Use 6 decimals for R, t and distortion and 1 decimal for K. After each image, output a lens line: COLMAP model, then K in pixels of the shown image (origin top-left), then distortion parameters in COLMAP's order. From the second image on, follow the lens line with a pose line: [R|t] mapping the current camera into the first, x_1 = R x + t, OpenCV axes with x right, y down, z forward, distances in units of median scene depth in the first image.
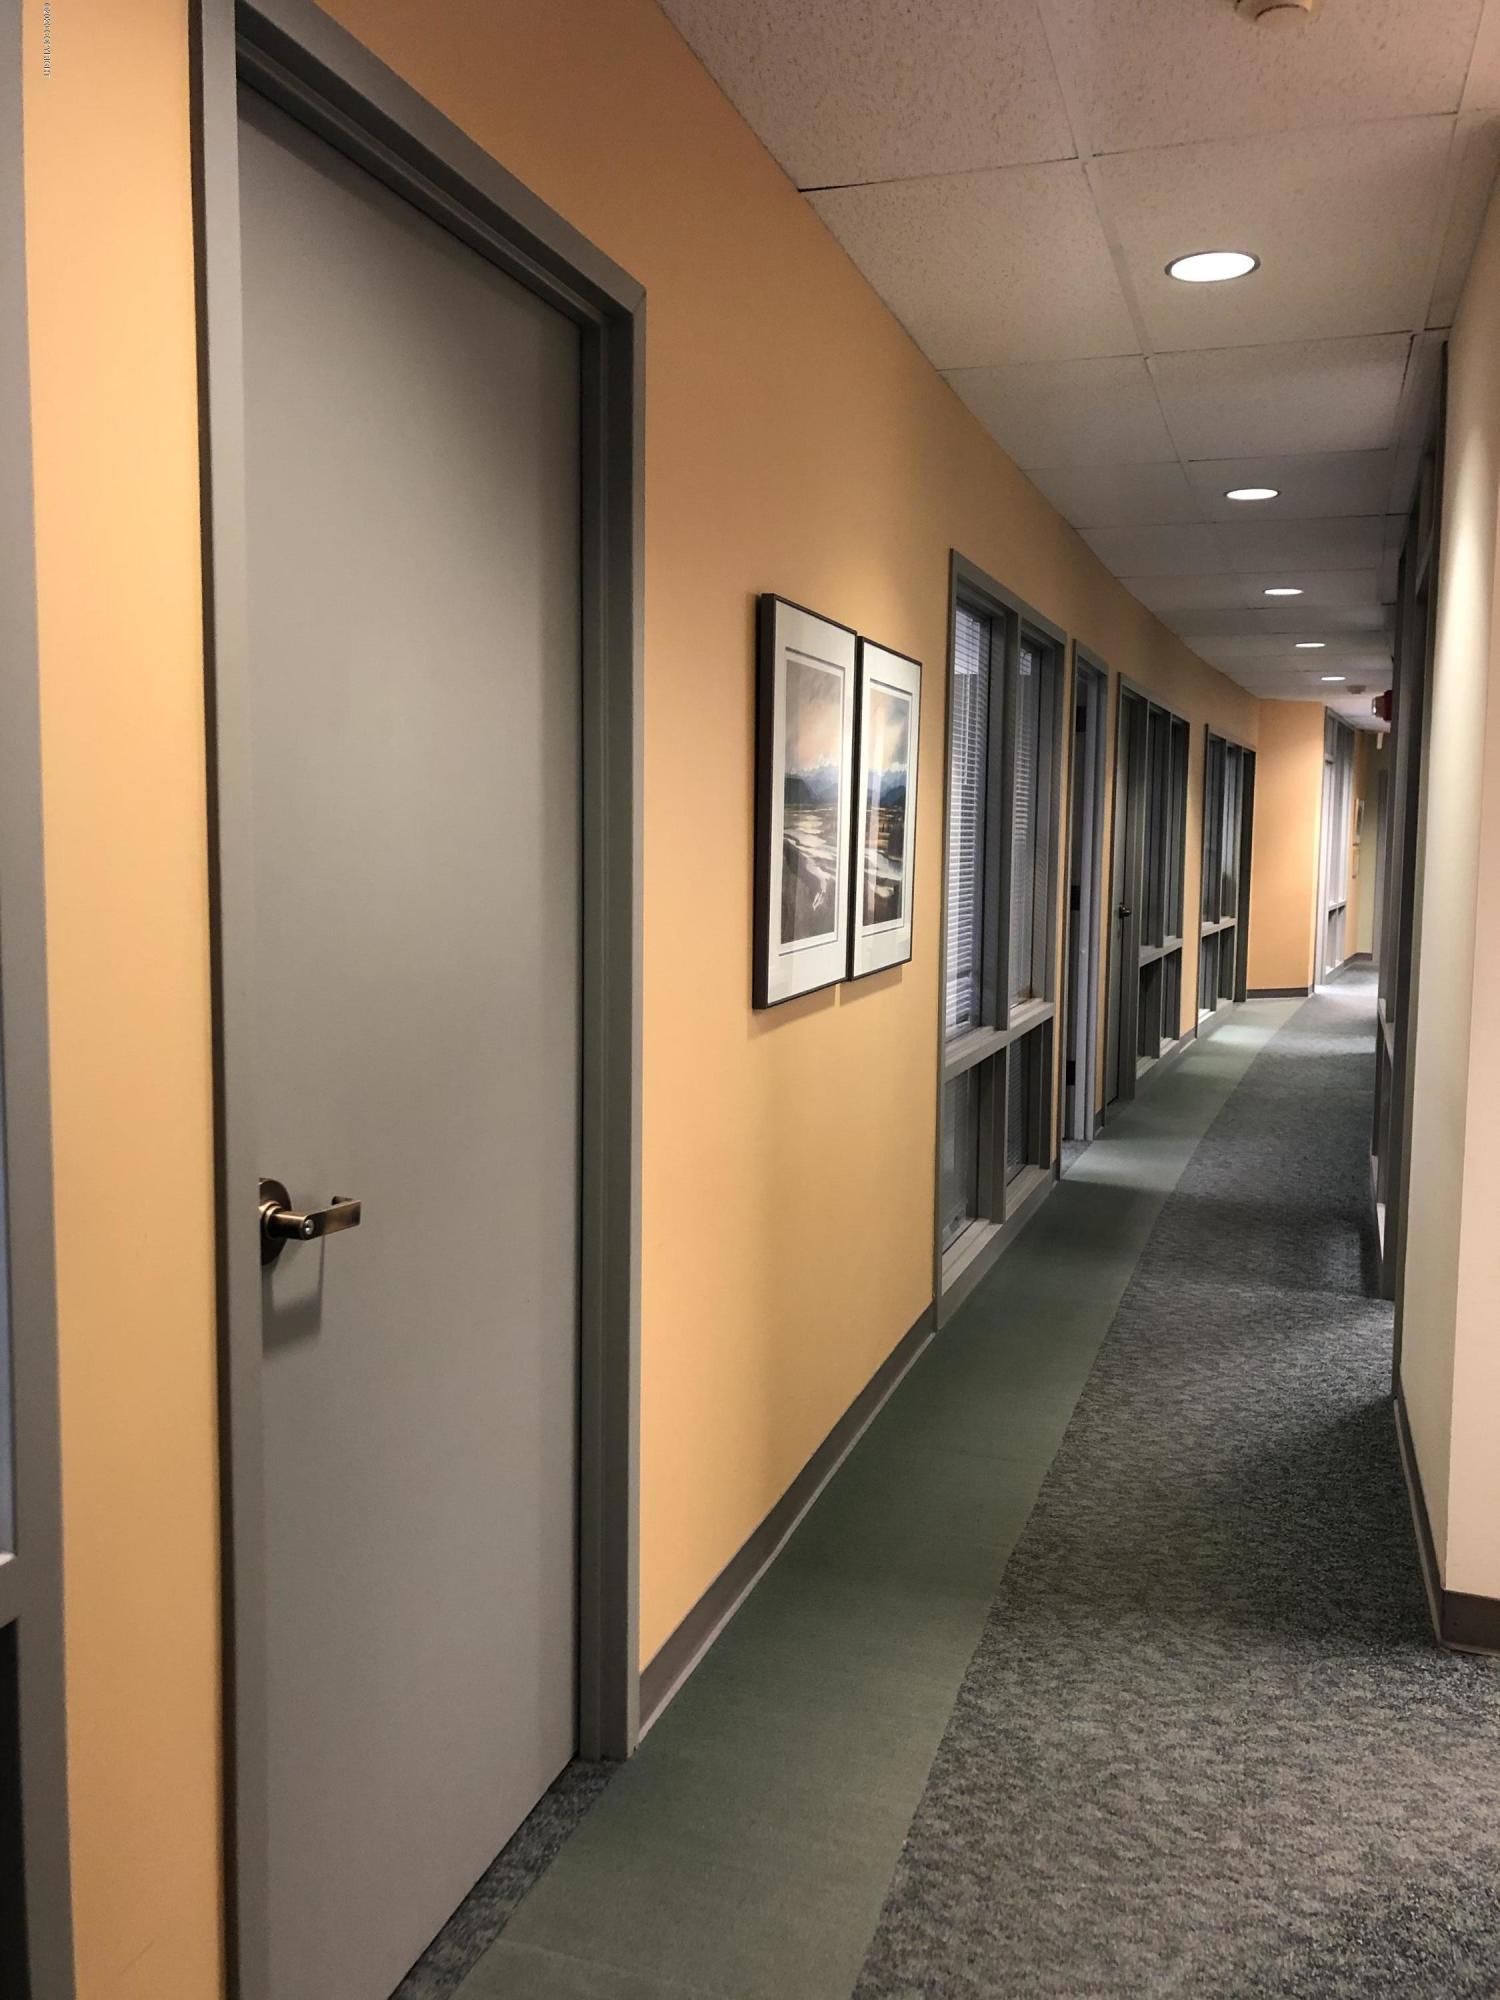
lens RADIAL K [[1642.9, 0, 750.0], [0, 1642.9, 1000.0], [0, 0, 1]] dist [0.001702, 0.000227]
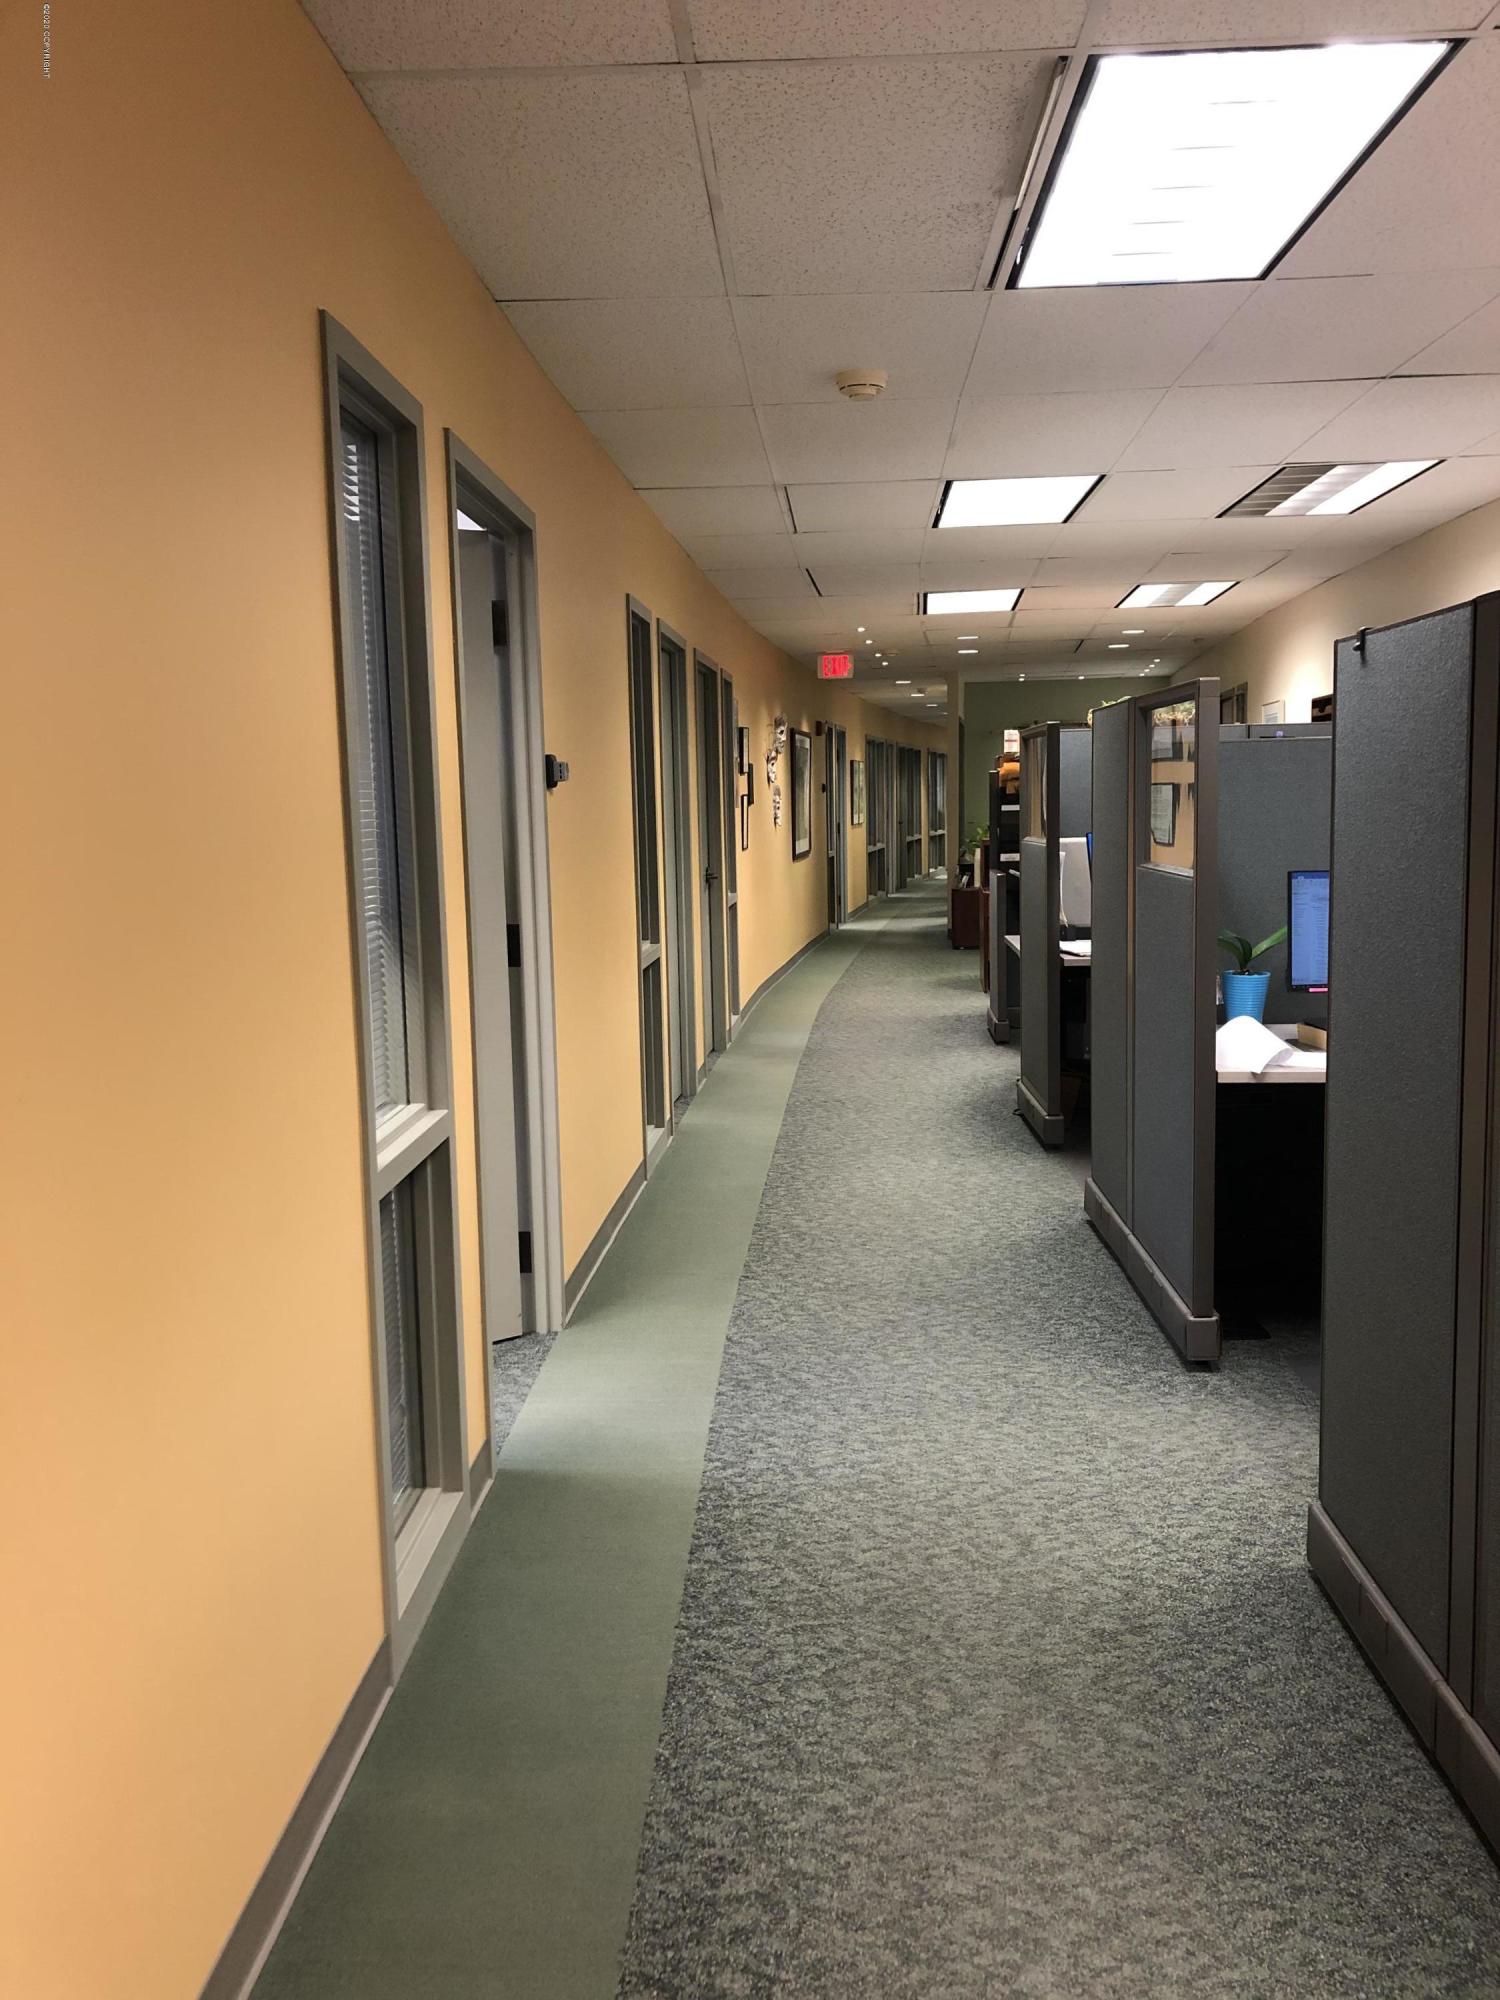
lens RADIAL K [[1642.9, 0, 750.0], [0, 1642.9, 1000.0], [0, 0, 1]] dist [0.001702, 0.000227]
pose [[0.987777, -0.047828, 0.148354, -0.389079], [0.044531, 0.998683, 0.025468, 0.141416], [-0.149377, -0.018551, 0.988606, -1.482877]]
